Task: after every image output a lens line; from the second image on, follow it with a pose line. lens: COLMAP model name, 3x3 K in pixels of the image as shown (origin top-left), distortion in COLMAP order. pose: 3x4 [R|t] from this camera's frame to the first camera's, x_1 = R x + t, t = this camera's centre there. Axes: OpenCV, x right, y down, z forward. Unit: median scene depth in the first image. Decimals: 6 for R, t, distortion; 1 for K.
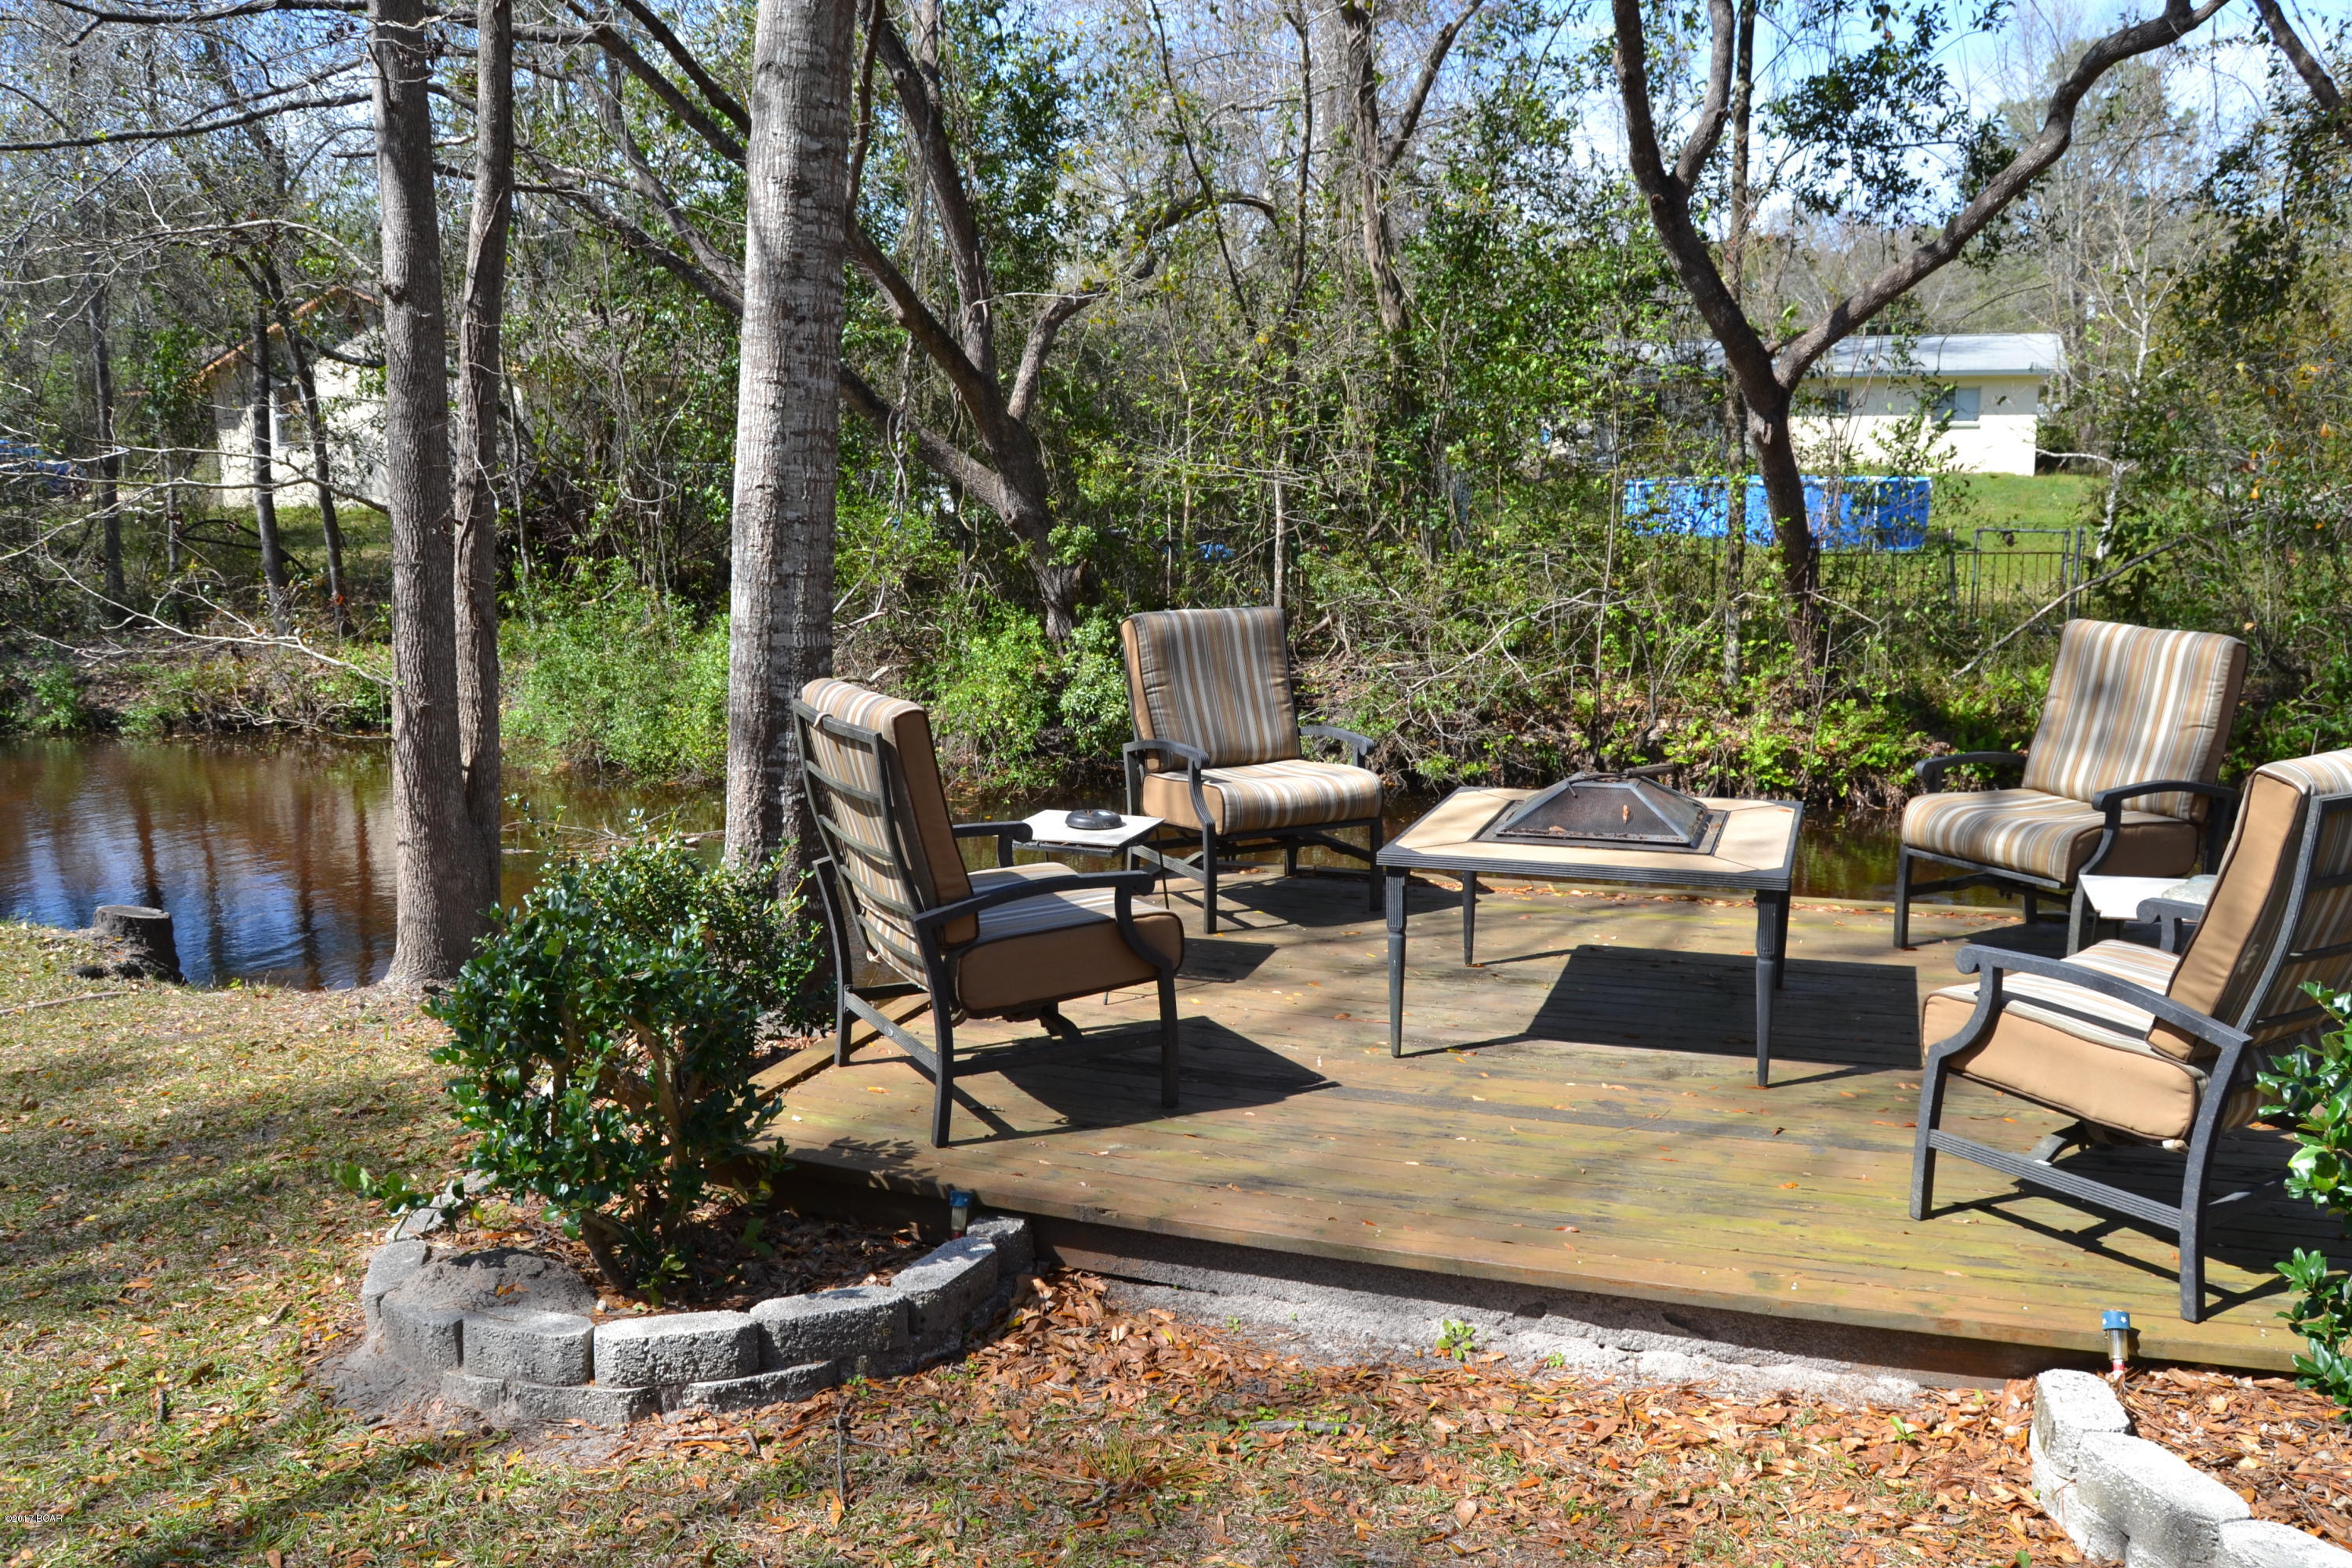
lens RADIAL K [[1875.7, 0, 1172.0], [0, 1875.7, 788.7], [0, 0, 1]] dist [-0.087323, 0.033205]
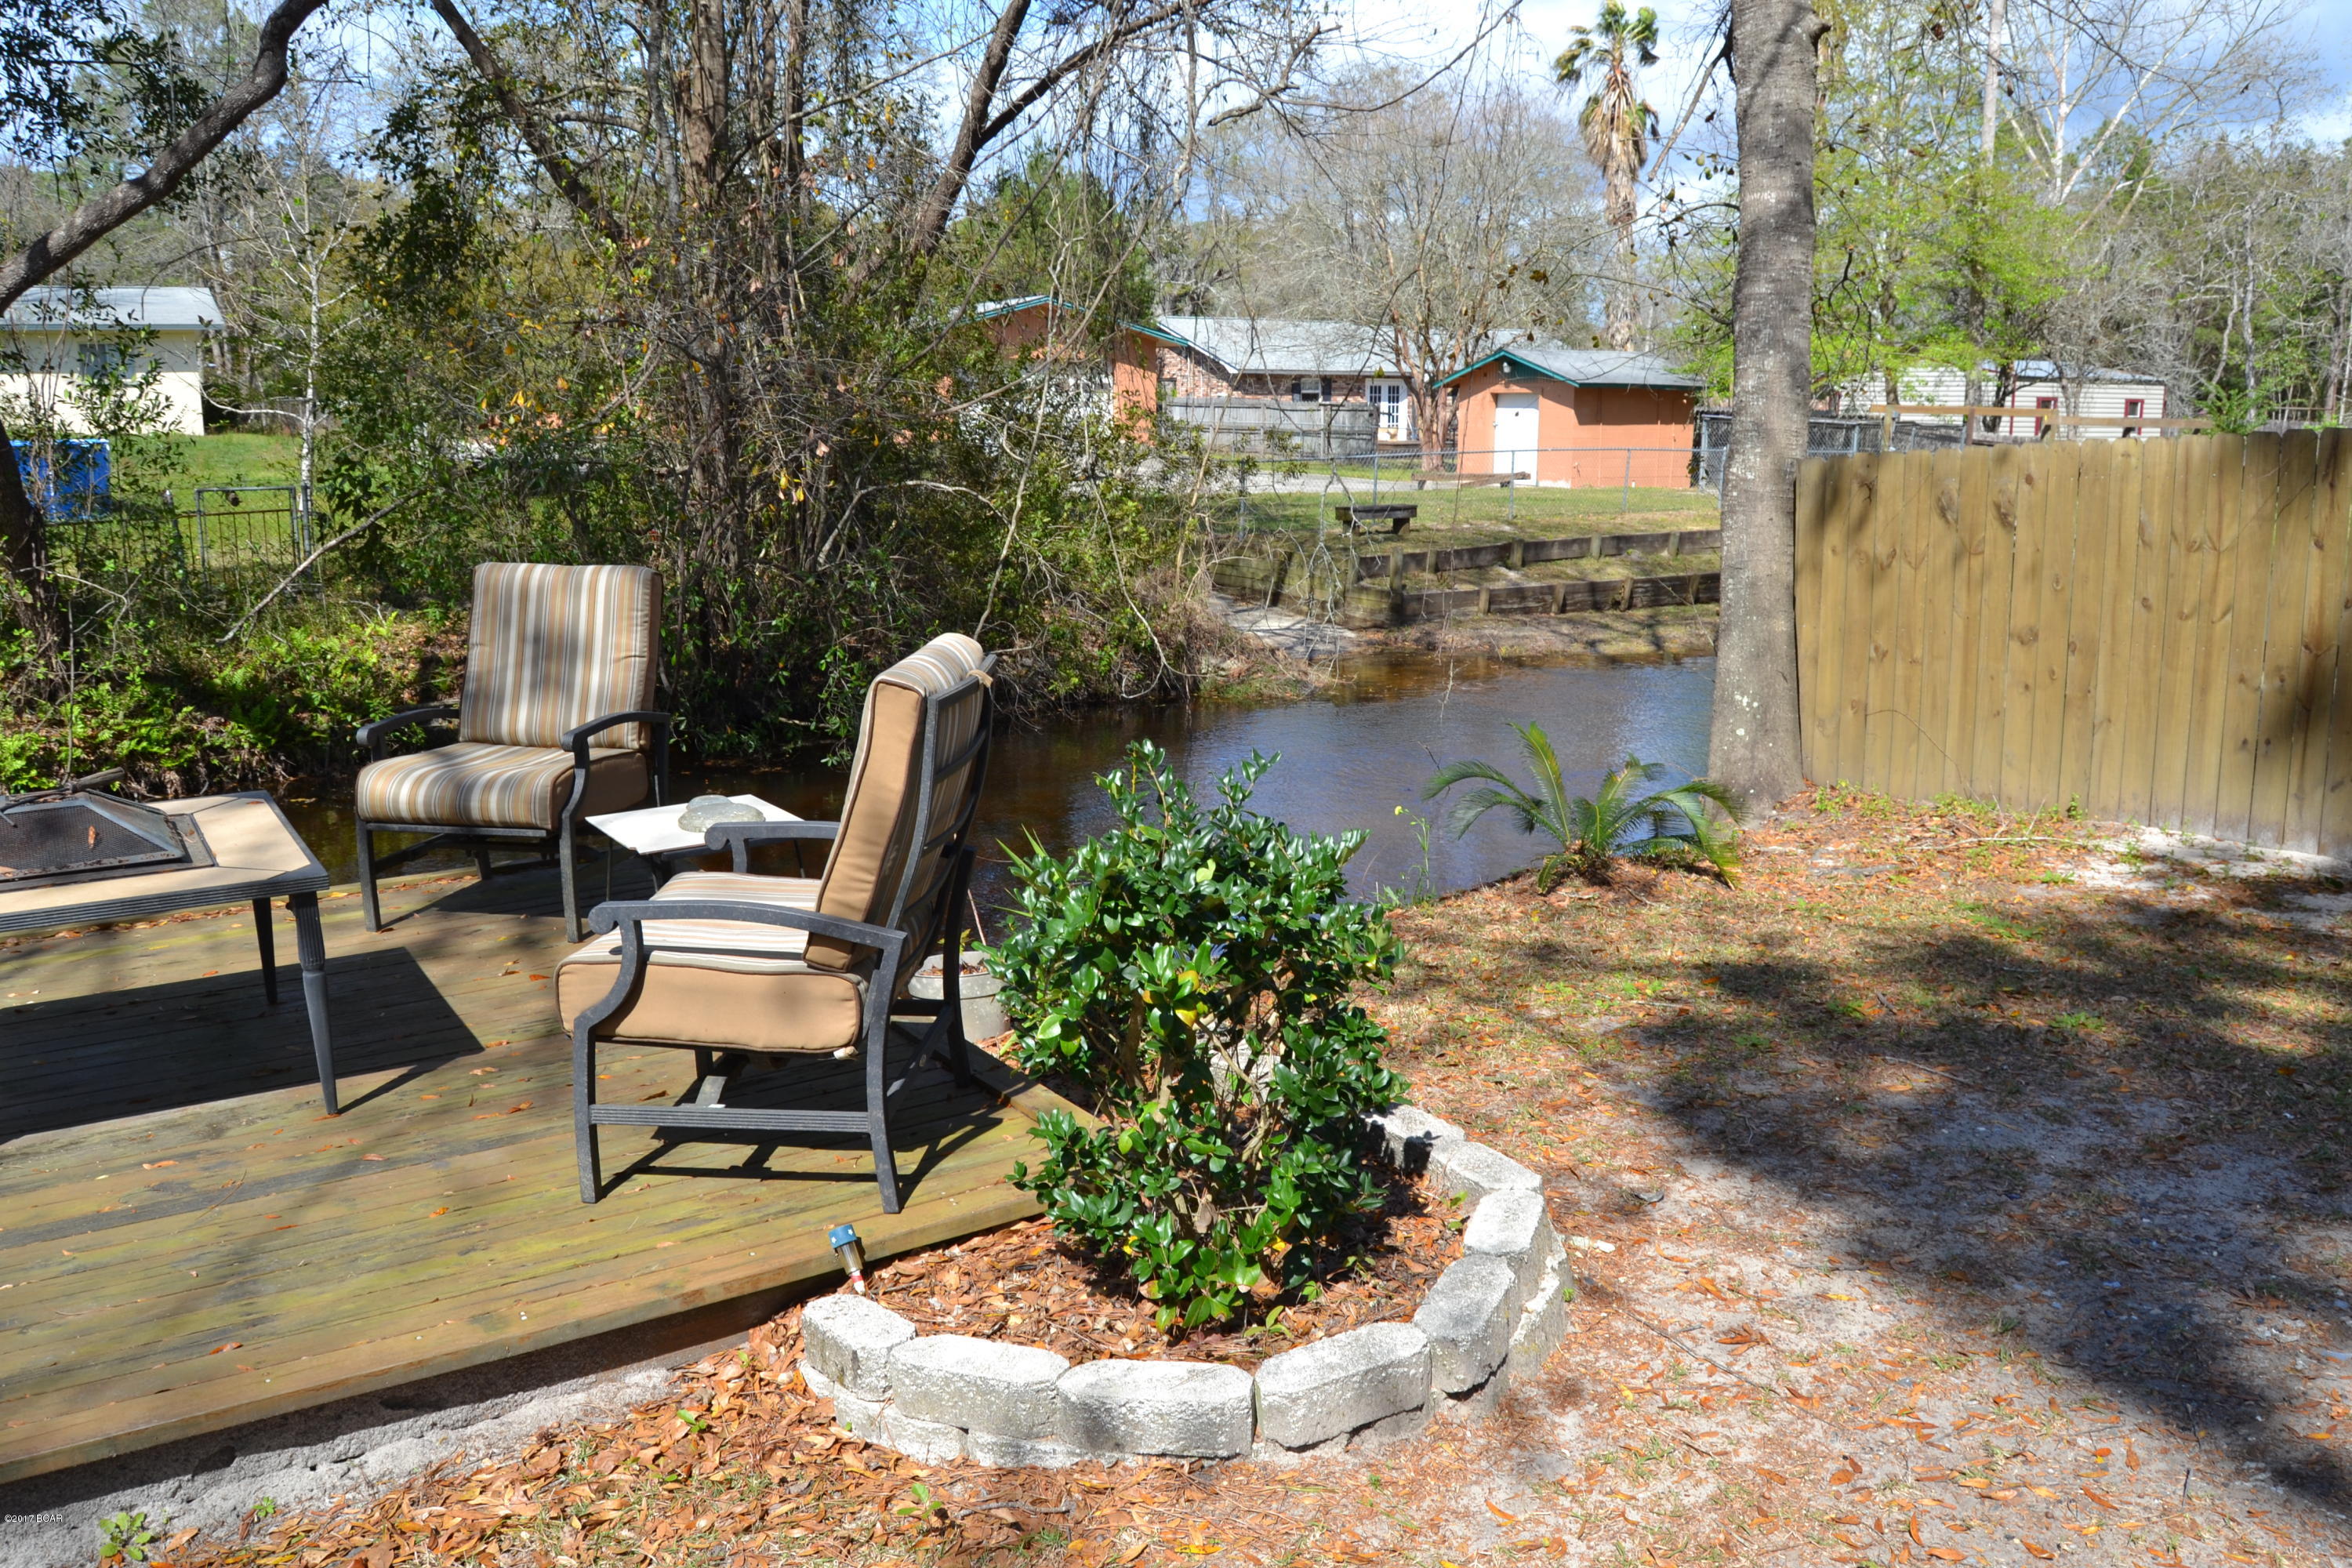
lens RADIAL K [[1875.7, 0, 1195.8], [0, 1875.7, 816.9], [0, 0, 1]] dist [-0.087323, 0.033205]
pose [[0.596451, -0.161589, 0.786216, -0.079222], [0.133450, 0.985856, 0.101381, -0.009081], [-0.791478, 0.044451, 0.609579, 0.115751]]
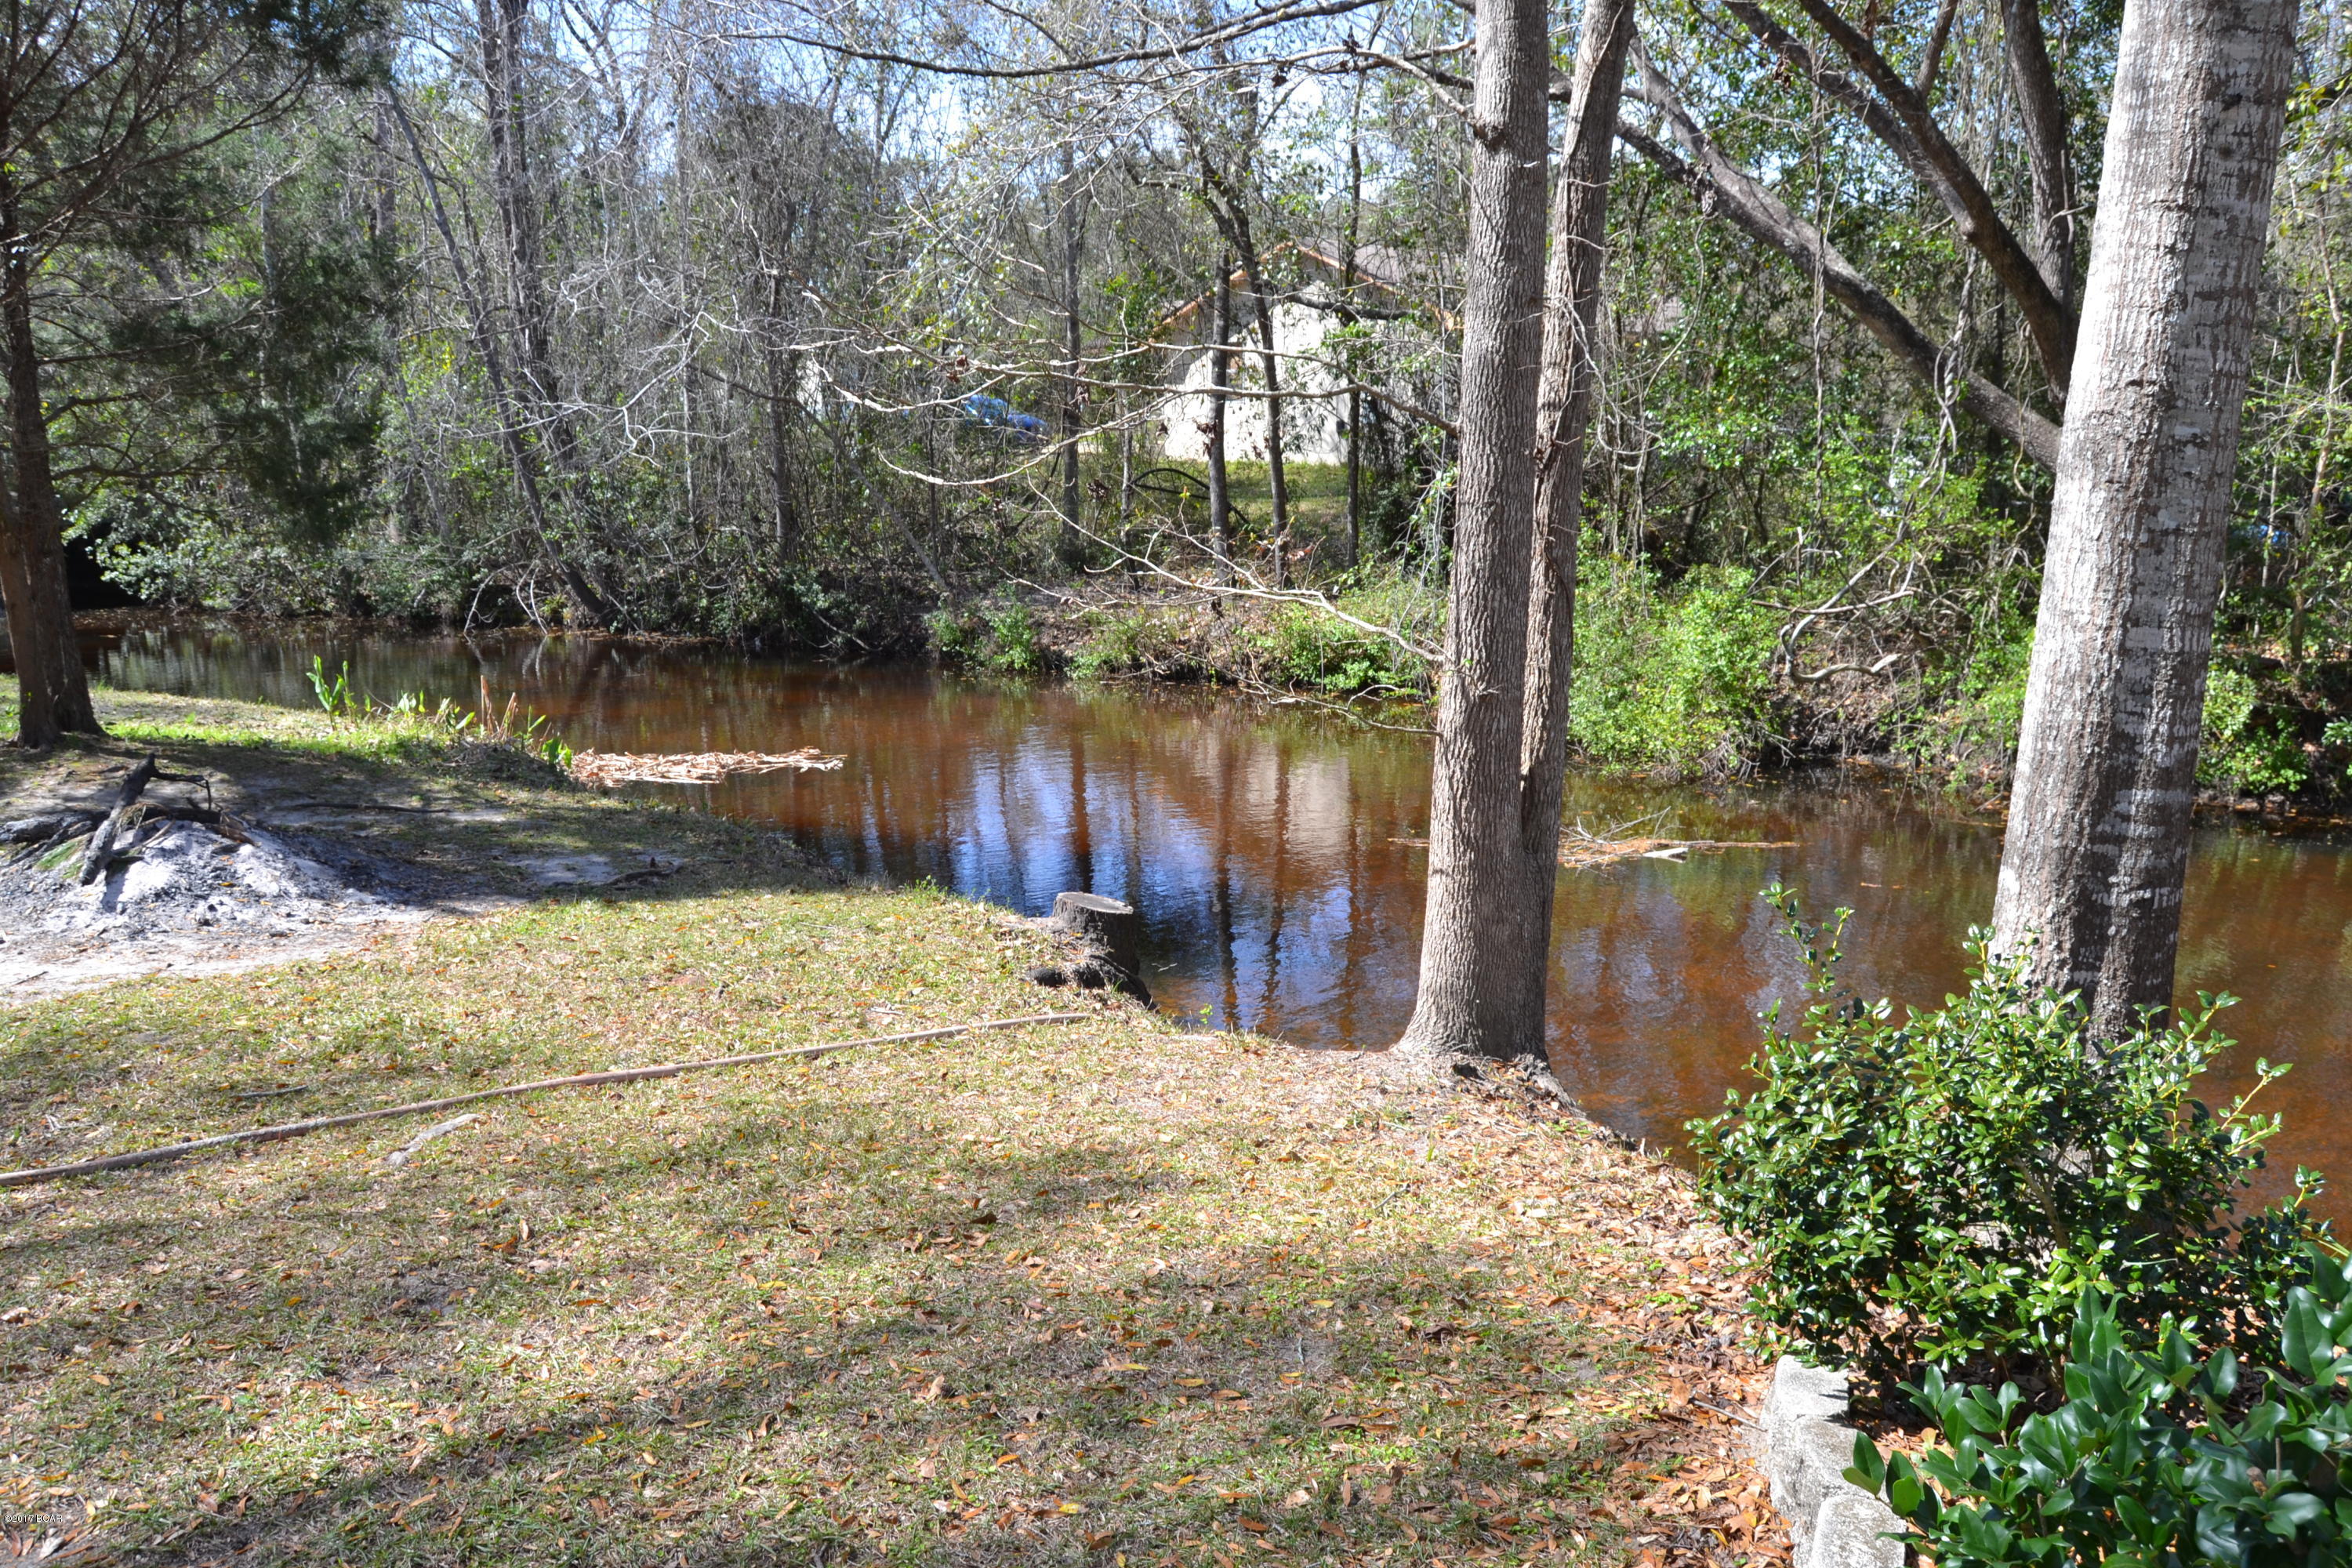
lens RADIAL K [[1875.7, 0, 1182.2], [0, 1875.7, 777.1], [0, 0, 1]] dist [-0.087323, 0.033205]
pose [[0.897719, 0.080015, -0.433242, -0.243267], [-0.075866, 0.996755, 0.026888, -0.028897], [0.433988, 0.008730, 0.900877, 0.351930]]
